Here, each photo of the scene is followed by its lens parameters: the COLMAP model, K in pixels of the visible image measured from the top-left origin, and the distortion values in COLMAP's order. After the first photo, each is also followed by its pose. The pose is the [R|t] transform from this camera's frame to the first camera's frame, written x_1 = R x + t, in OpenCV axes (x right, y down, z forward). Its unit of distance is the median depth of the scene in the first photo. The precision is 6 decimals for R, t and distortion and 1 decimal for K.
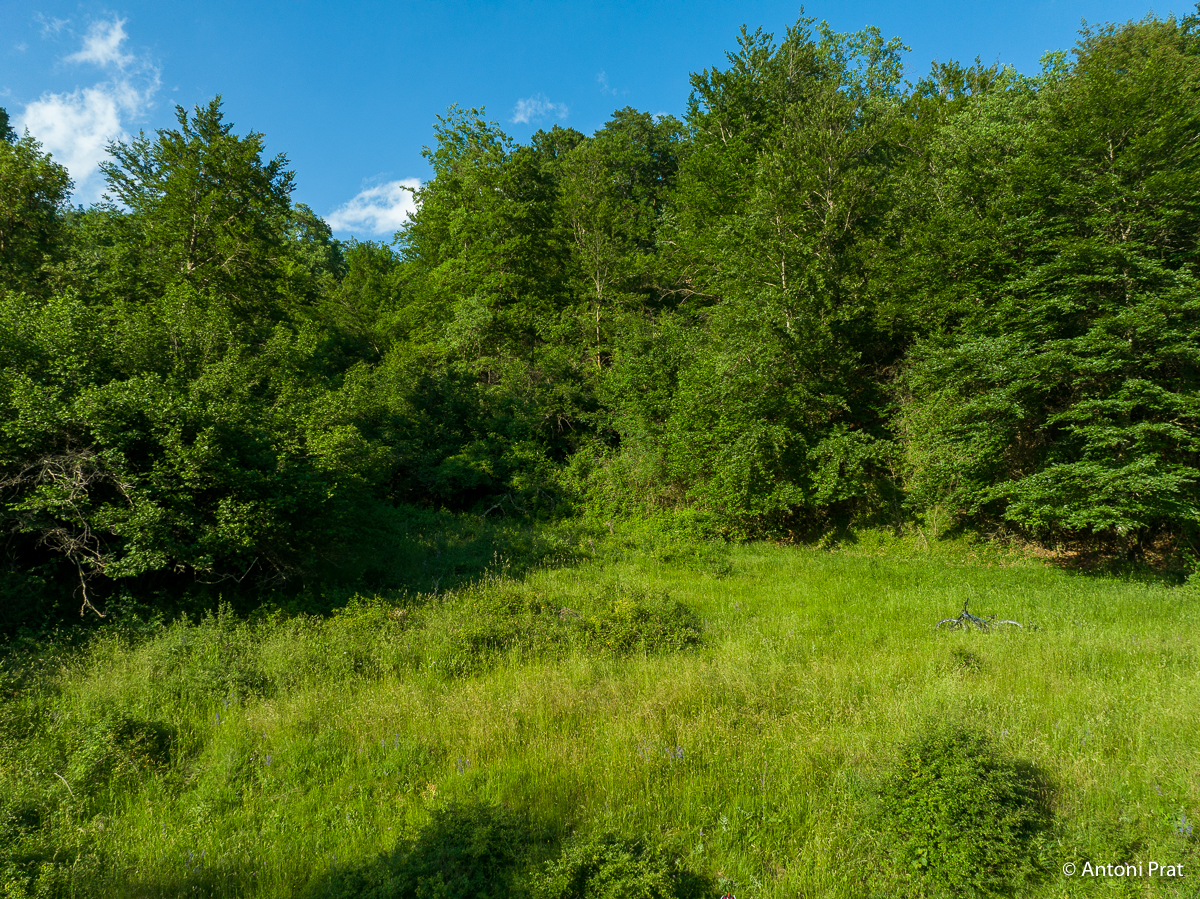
lens RADIAL K [[839.1, 0, 593.9], [0, 839.1, 443.2], [0, 0, 1]] dist [-0.041268, 0.011775]
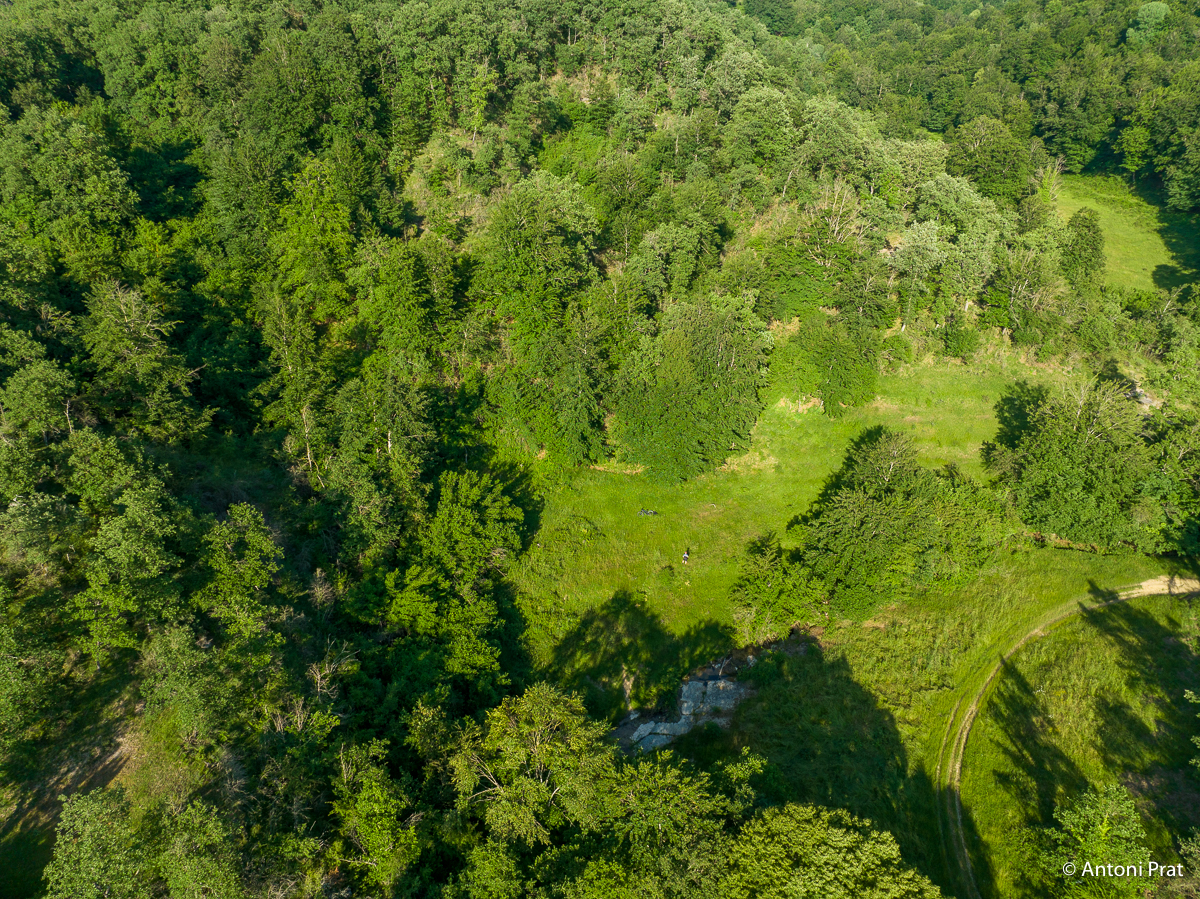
lens RADIAL K [[839.1, 0, 593.9], [0, 839.1, 443.2], [0, 0, 1]] dist [-0.041268, 0.011775]
pose [[0.822419, -0.261154, 0.505397, -1.430290], [-0.064111, 0.840195, 0.538481, -1.810957], [-0.565259, -0.475258, 0.674249, -1.300761]]
